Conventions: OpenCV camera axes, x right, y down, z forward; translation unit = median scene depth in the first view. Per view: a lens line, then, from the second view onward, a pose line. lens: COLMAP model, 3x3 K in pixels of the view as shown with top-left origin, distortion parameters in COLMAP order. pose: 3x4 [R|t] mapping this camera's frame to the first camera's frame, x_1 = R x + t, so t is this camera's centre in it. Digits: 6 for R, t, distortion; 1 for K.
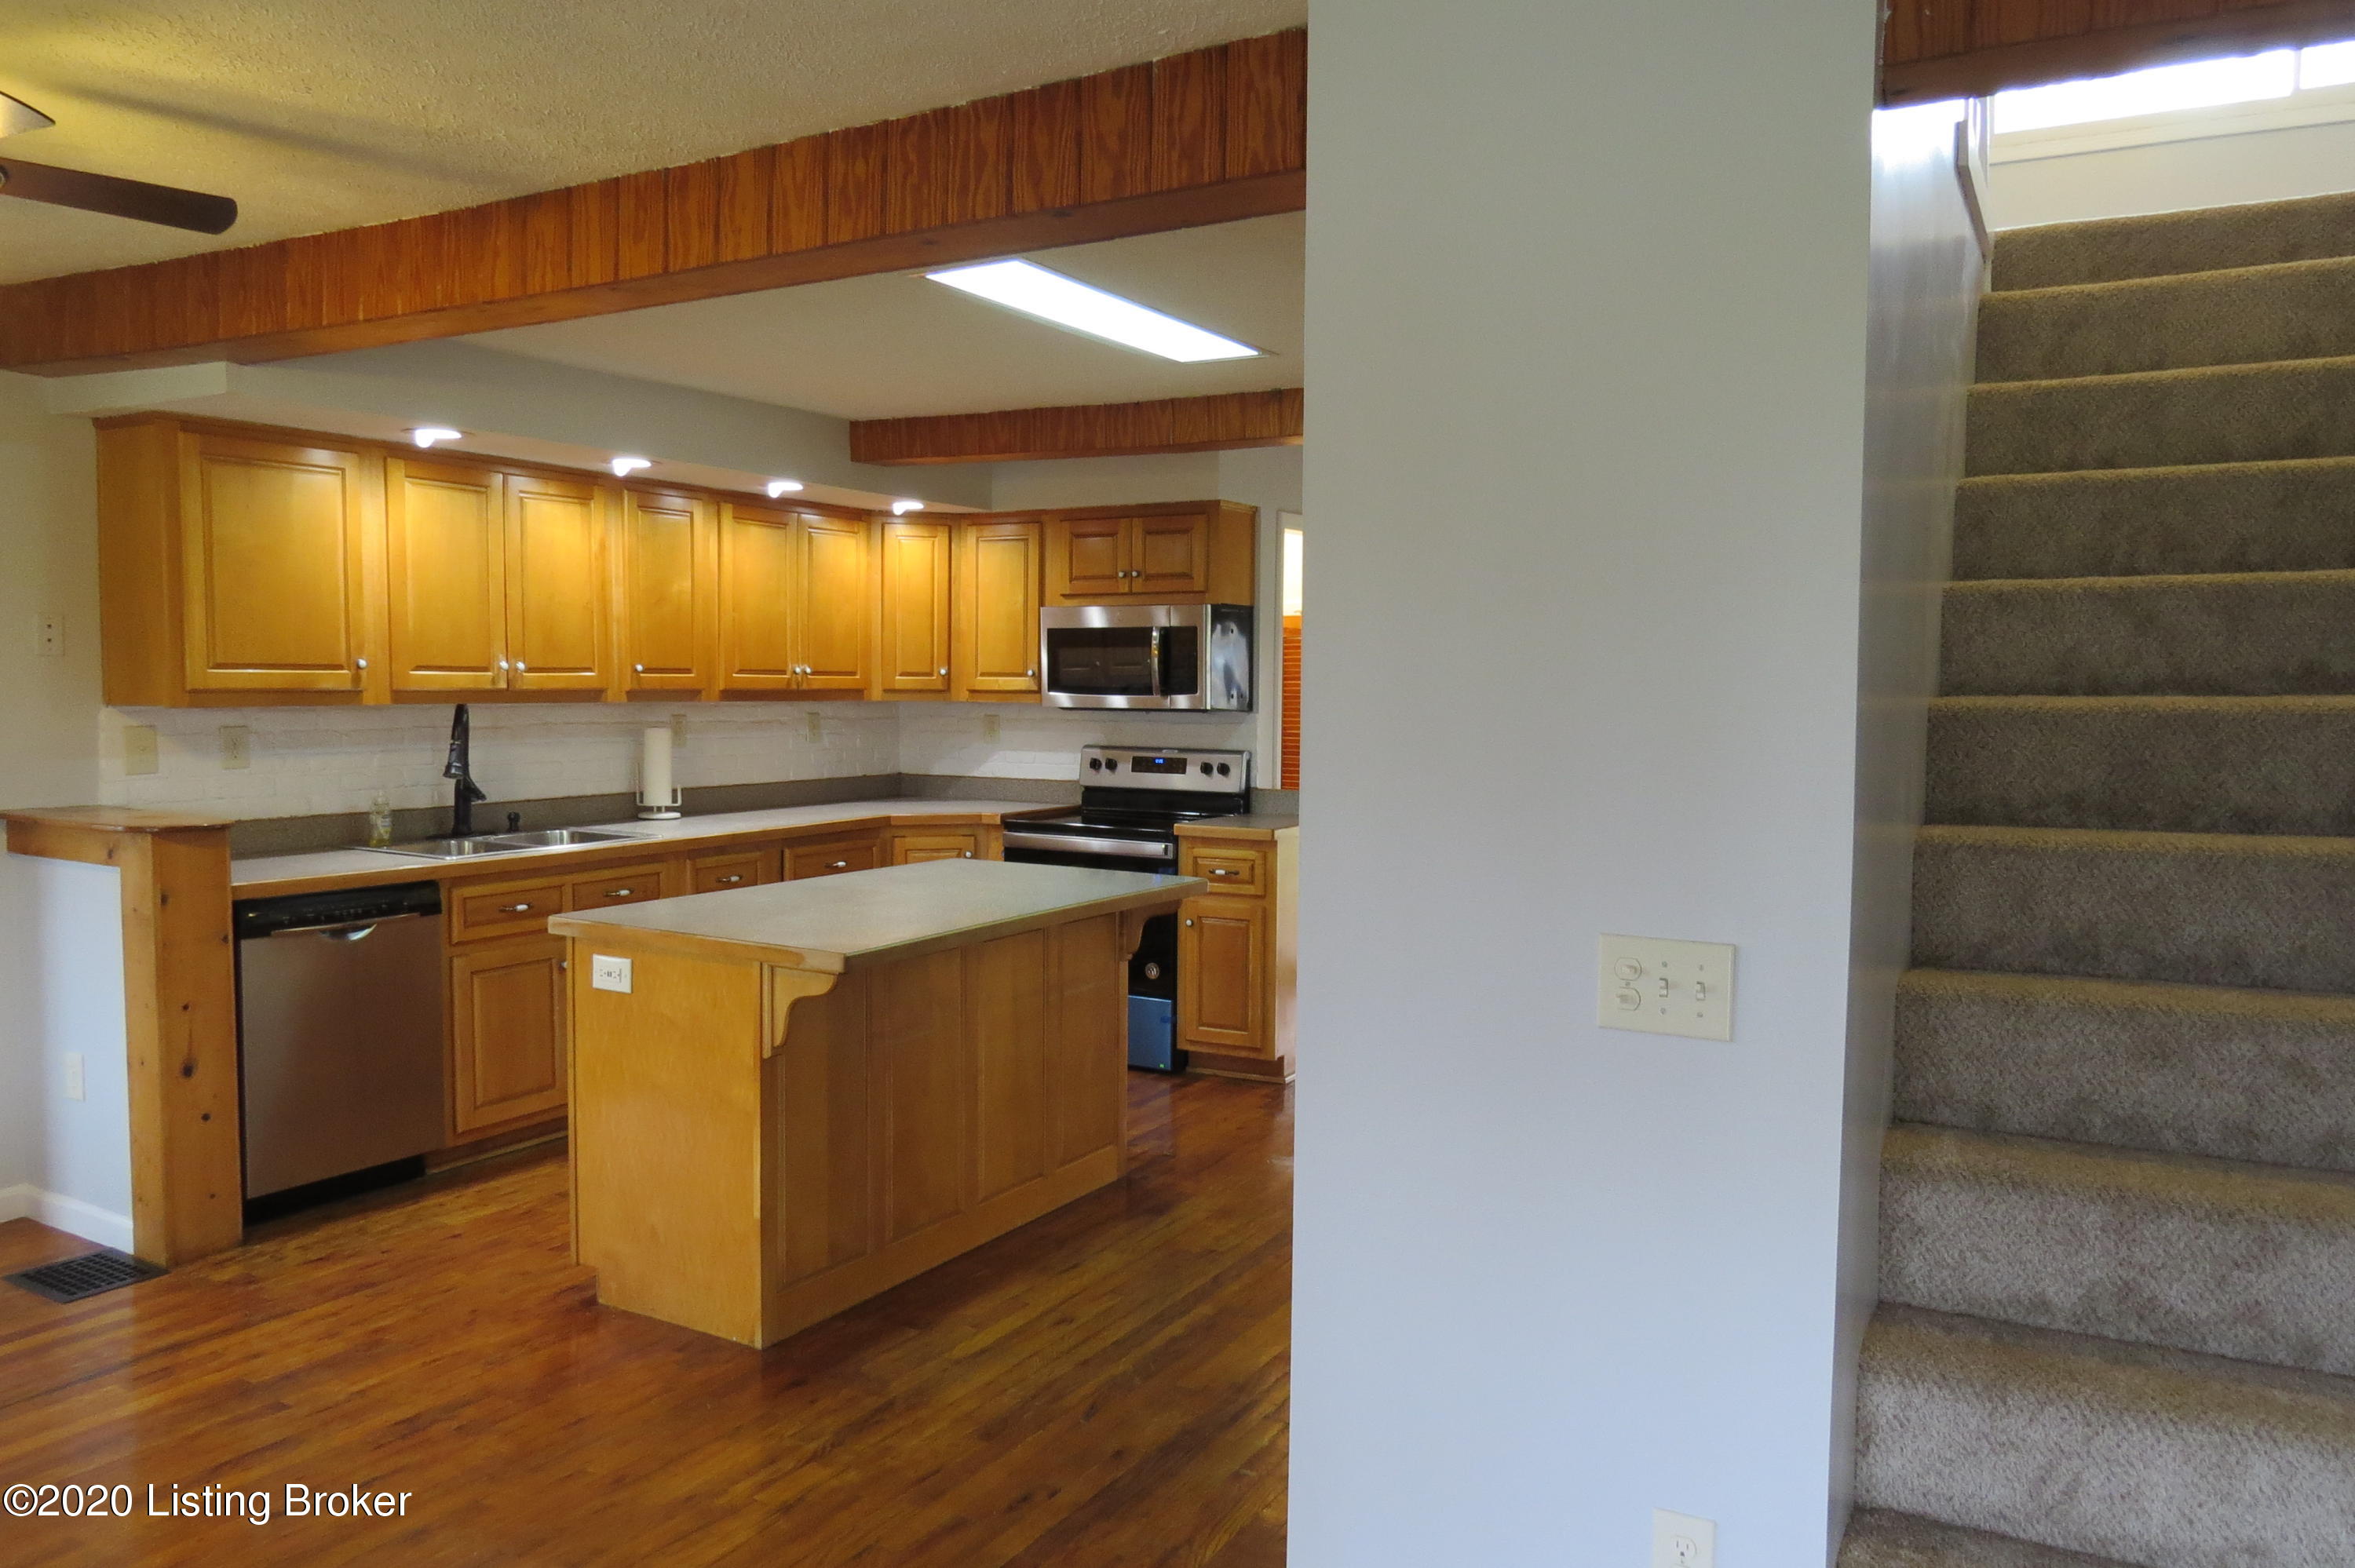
lens RADIAL K [[1704.3, 0, 1185.2], [0, 1704.3, 786.2], [0, 0, 1]] dist [-0.027211, 0.016904]
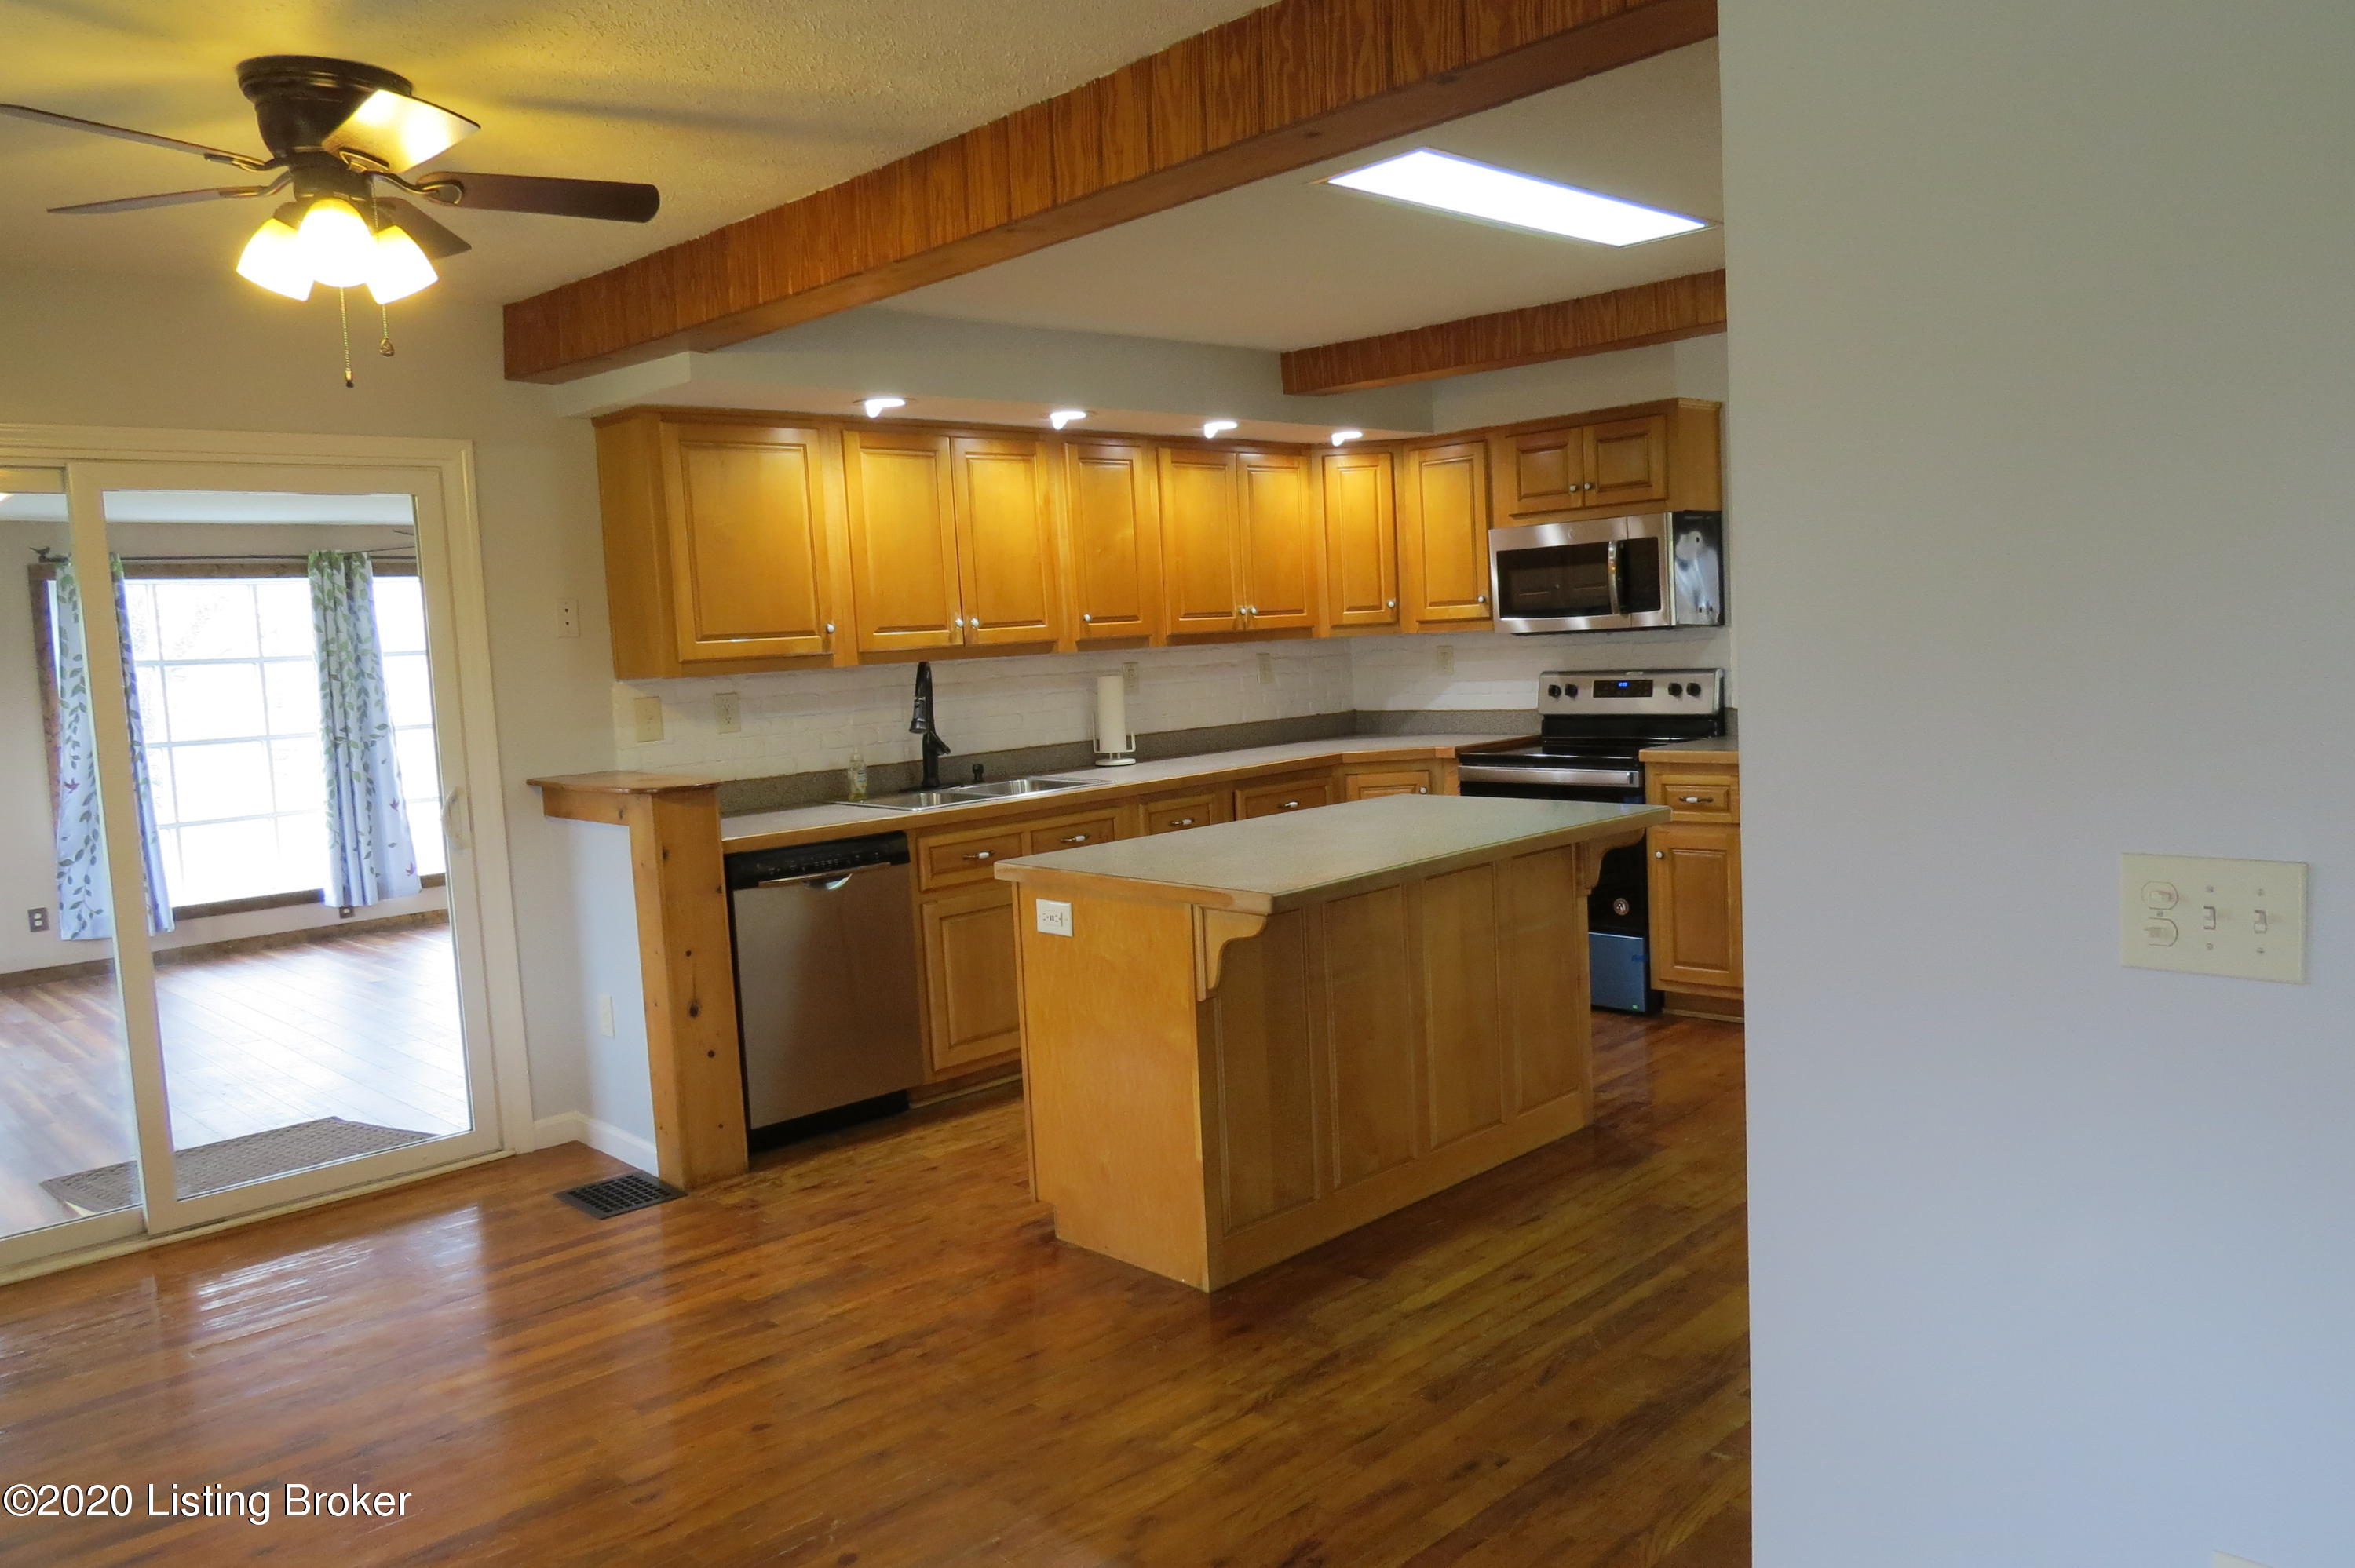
lens RADIAL K [[1704.3, 0, 1166.7], [0, 1704.3, 783.8], [0, 0, 1]] dist [-0.027211, 0.016904]
pose [[0.956818, -0.034154, -0.288673, 0.020729], [0.043846, 0.998669, 0.027174, 0.005666], [0.287361, -0.038658, 0.957042, 0.045344]]
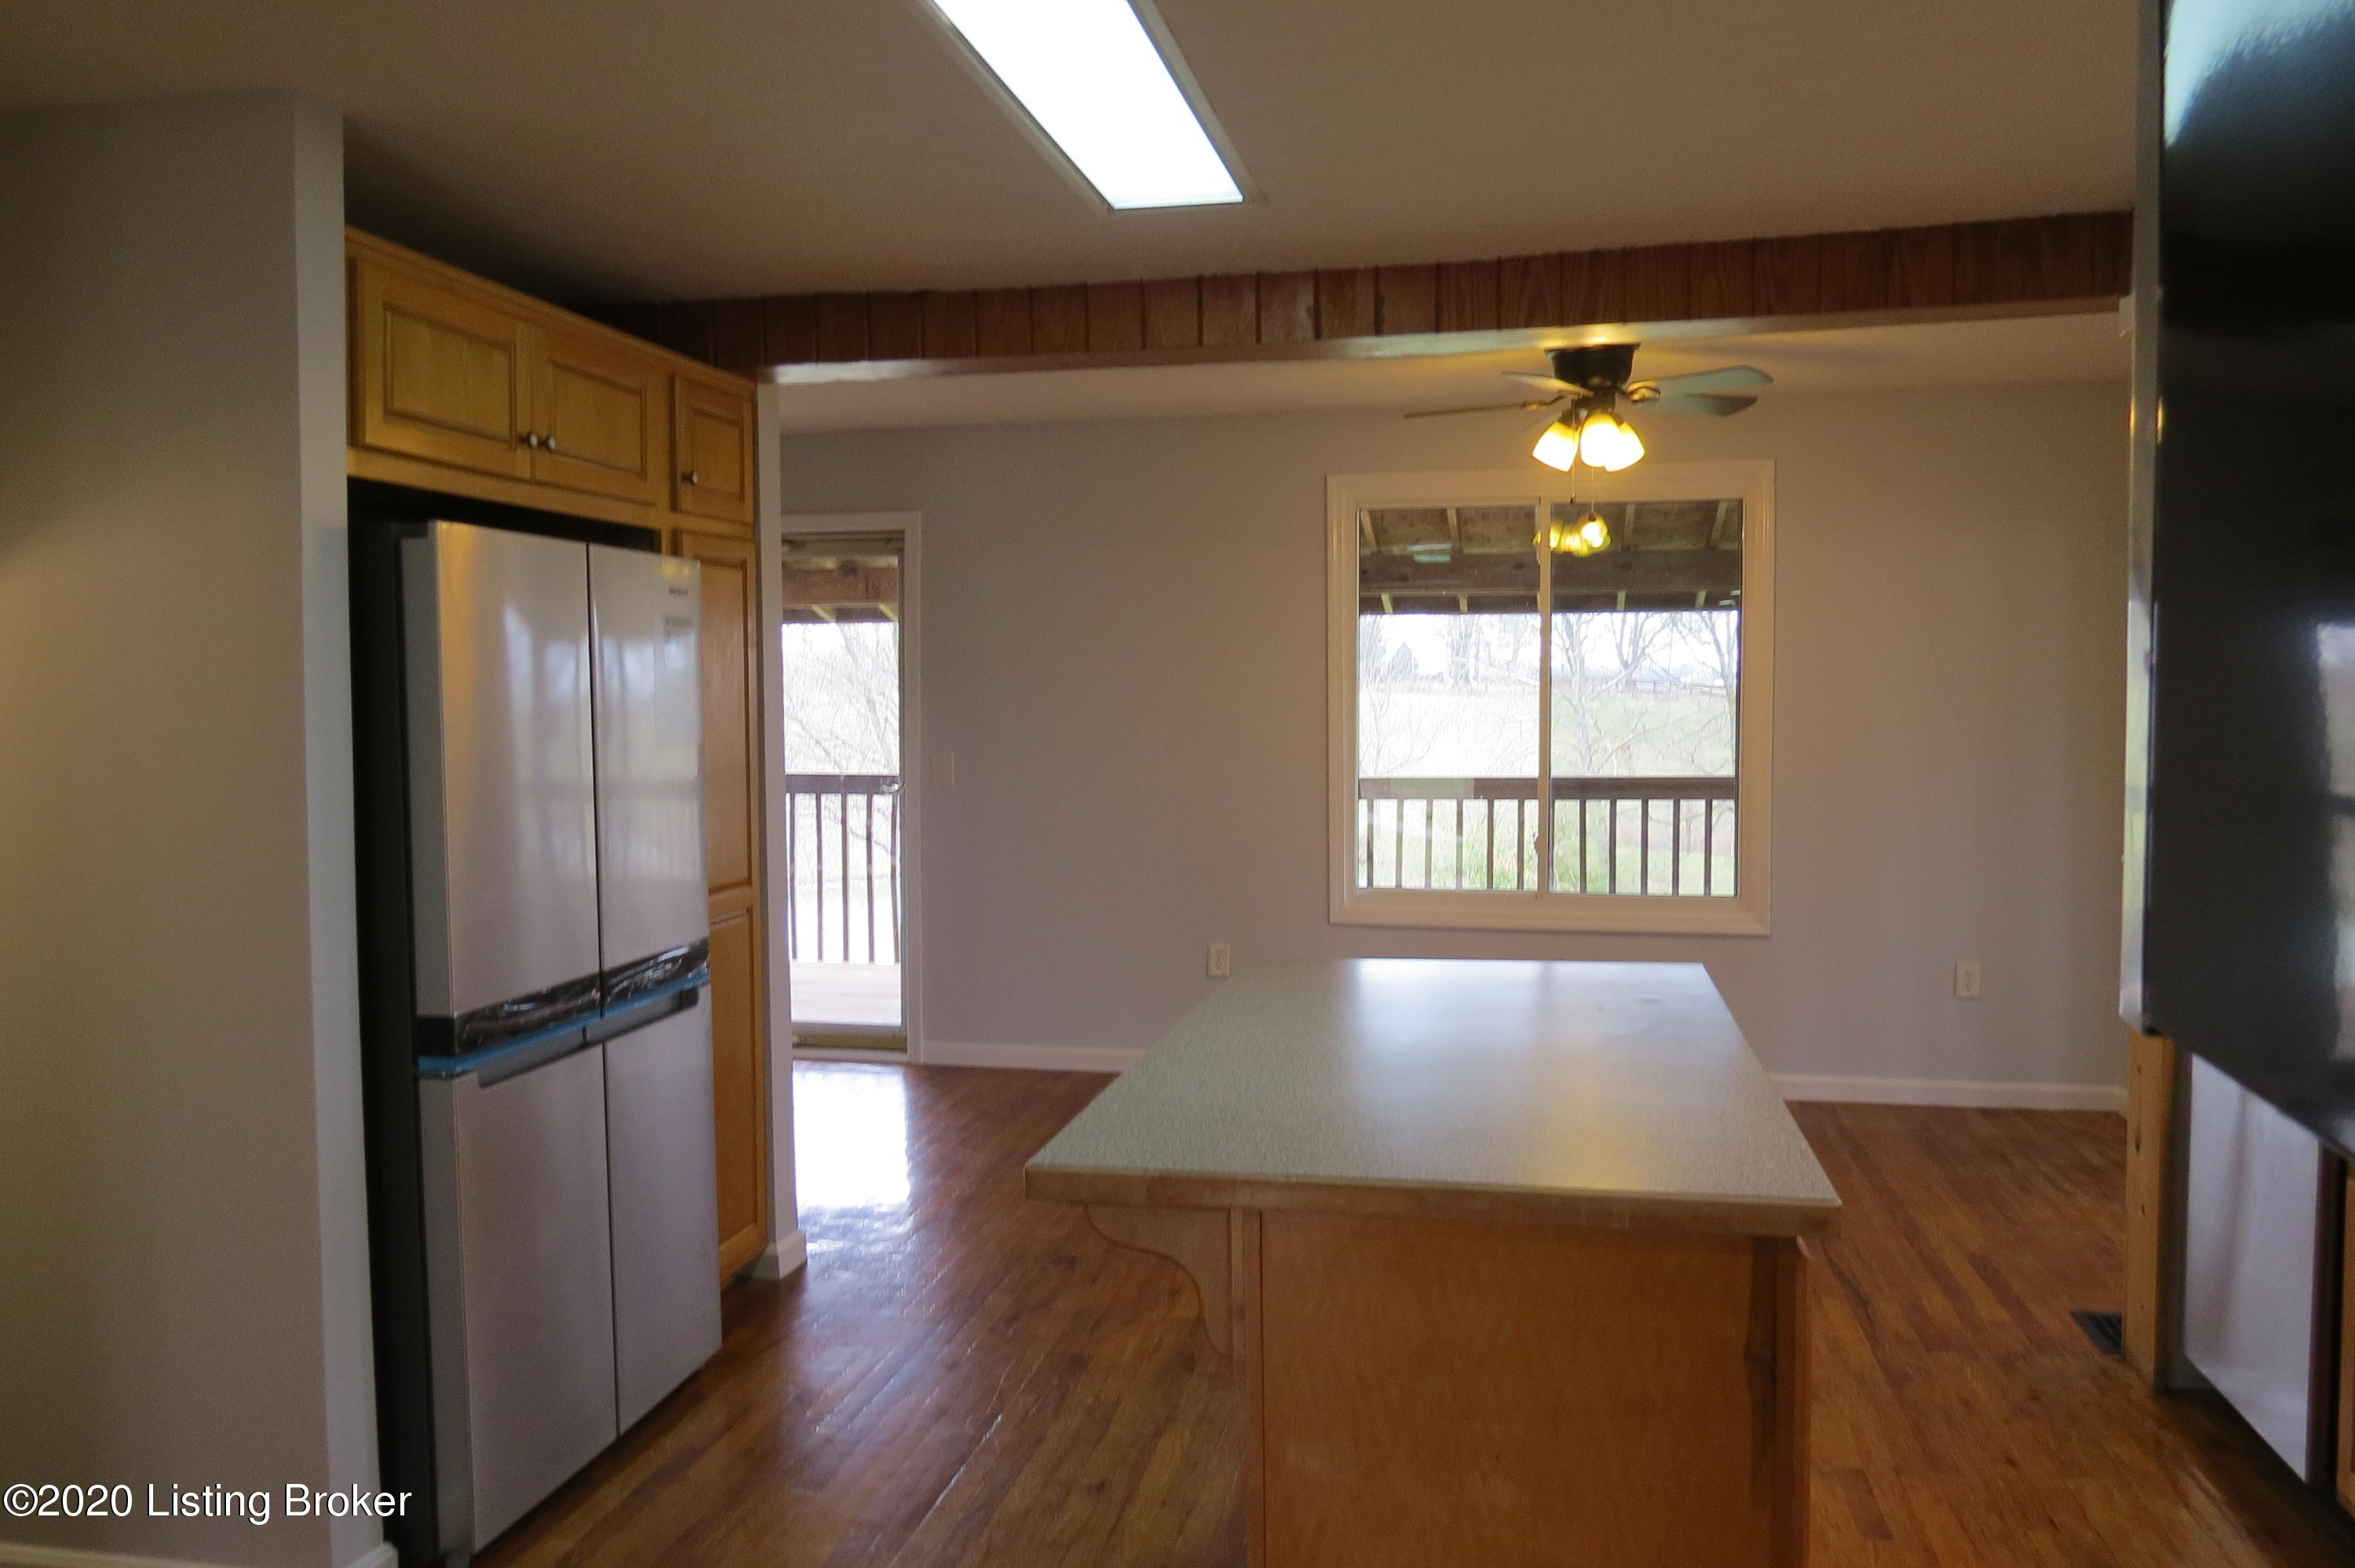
lens RADIAL K [[1704.3, 0, 1195.8], [0, 1704.3, 771.3], [0, 0, 1]] dist [-0.027211, 0.016904]
pose [[-0.952986, 0.008006, -0.302910, 0.112310], [-0.023160, 0.994802, 0.099157, -0.088693], [0.302129, 0.101511, -0.947847, 1.596143]]
